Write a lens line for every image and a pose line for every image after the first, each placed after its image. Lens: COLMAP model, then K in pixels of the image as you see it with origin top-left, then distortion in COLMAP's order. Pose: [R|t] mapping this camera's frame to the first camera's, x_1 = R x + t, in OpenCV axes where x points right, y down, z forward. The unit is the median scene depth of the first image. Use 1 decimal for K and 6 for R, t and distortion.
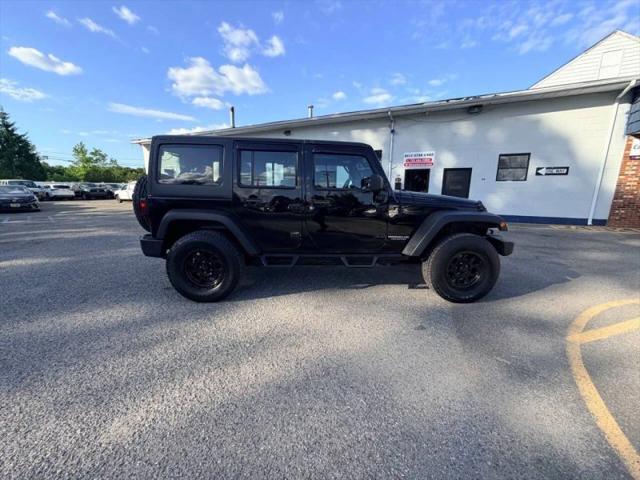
lens RADIAL K [[254.1, 0, 318.2], [0, 254.1, 242.1], [0, 0, 1]] dist [-0.000278, 0.000295]
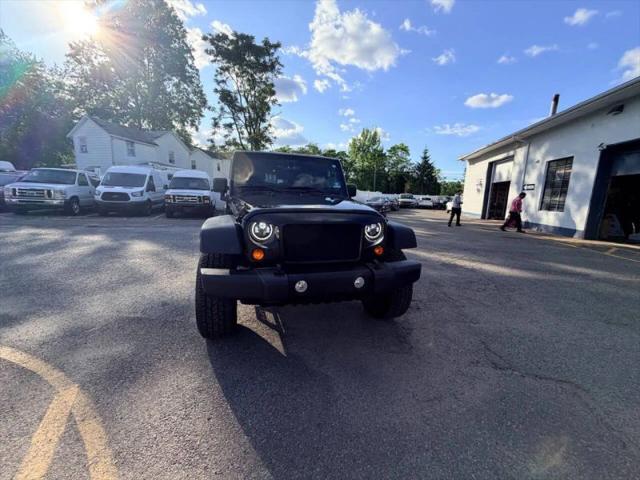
lens RADIAL K [[254.1, 0, 318.5], [0, 254.1, 238.6], [0, 0, 1]] dist [-0.000278, 0.000295]
pose [[0.259243, 0.162248, -0.952086, 0.380566], [-0.227777, 0.968252, 0.102981, -0.055576], [0.938568, 0.190167, 0.287969, 0.290345]]
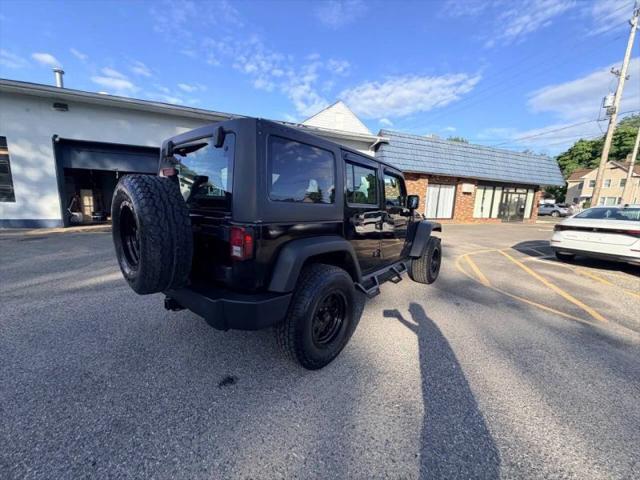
lens RADIAL K [[254.1, 0, 319.2], [0, 254.1, 242.1], [0, 0, 1]] dist [-0.000278, 0.000295]
pose [[0.653835, -0.111246, 0.748414, -0.261046], [0.128337, 0.991106, 0.035201, -0.036548], [-0.745674, 0.073033, 0.662297, 0.138111]]
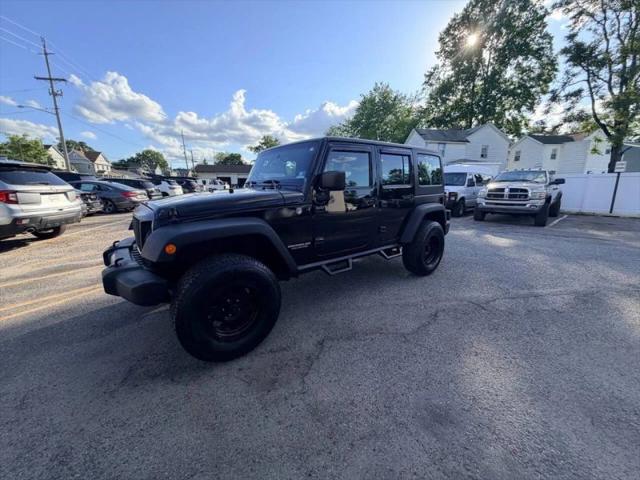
lens RADIAL K [[254.1, 0, 319.7], [0, 254.1, 239.2], [0, 0, 1]] dist [-0.000278, 0.000295]
pose [[-0.793529, 0.114779, -0.597610, 0.207683], [-0.131740, 0.926360, 0.352848, -0.123570], [0.594102, 0.358724, -0.719972, 0.594307]]
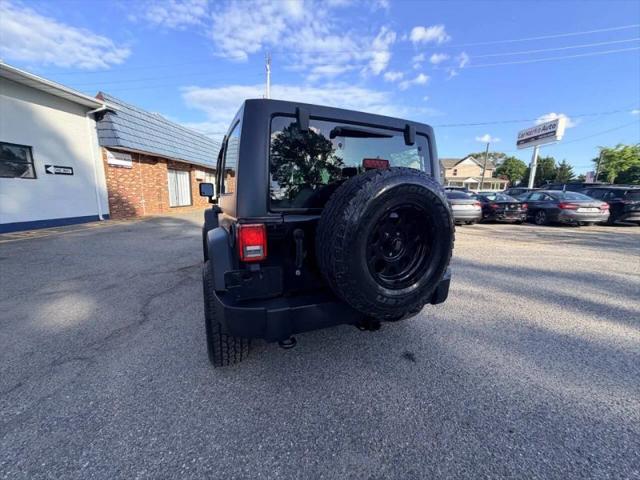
lens RADIAL K [[254.1, 0, 319.6], [0, 254.1, 241.8], [0, 0, 1]] dist [-0.000278, 0.000295]
pose [[-0.386805, -0.187887, 0.902818, -0.316061], [0.173079, 0.946834, 0.271201, -0.093575], [-0.905774, 0.261160, -0.333720, 0.413191]]
